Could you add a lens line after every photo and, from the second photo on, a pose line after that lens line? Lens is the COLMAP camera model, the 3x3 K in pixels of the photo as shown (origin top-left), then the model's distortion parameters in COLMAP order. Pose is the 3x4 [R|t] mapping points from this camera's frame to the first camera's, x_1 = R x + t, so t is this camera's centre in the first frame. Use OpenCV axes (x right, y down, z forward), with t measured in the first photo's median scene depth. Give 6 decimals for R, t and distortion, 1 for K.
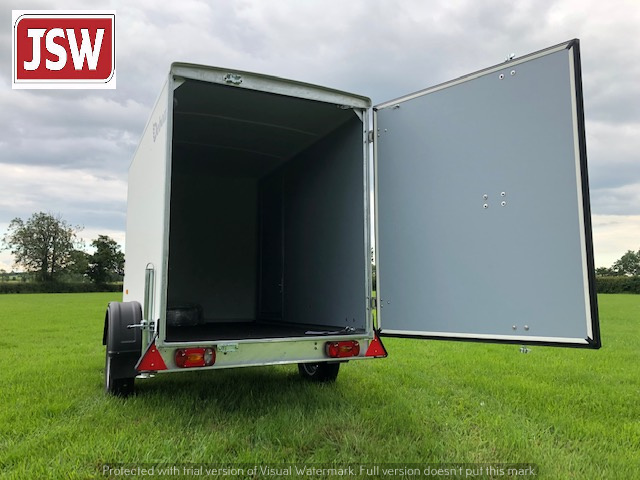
lens RADIAL K [[524.6, 0, 320.0], [0, 524.6, 240.0], [0, 0, 1]] dist [0.024774, -0.007197]
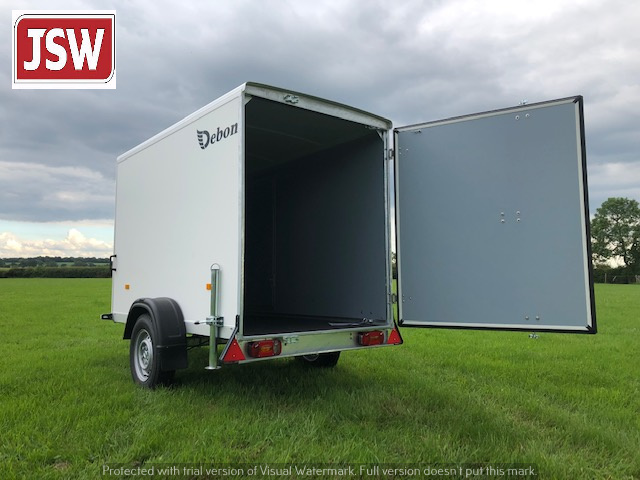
lens RADIAL K [[518.3, 0, 320.0], [0, 518.3, 240.0], [0, 0, 1]] dist [0.034709, 0.001152]
pose [[0.973239, 0.019609, 0.228959, -0.338702], [-0.024648, 0.999512, 0.019168, -0.028872], [-0.228472, -0.024298, 0.973247, -0.088164]]
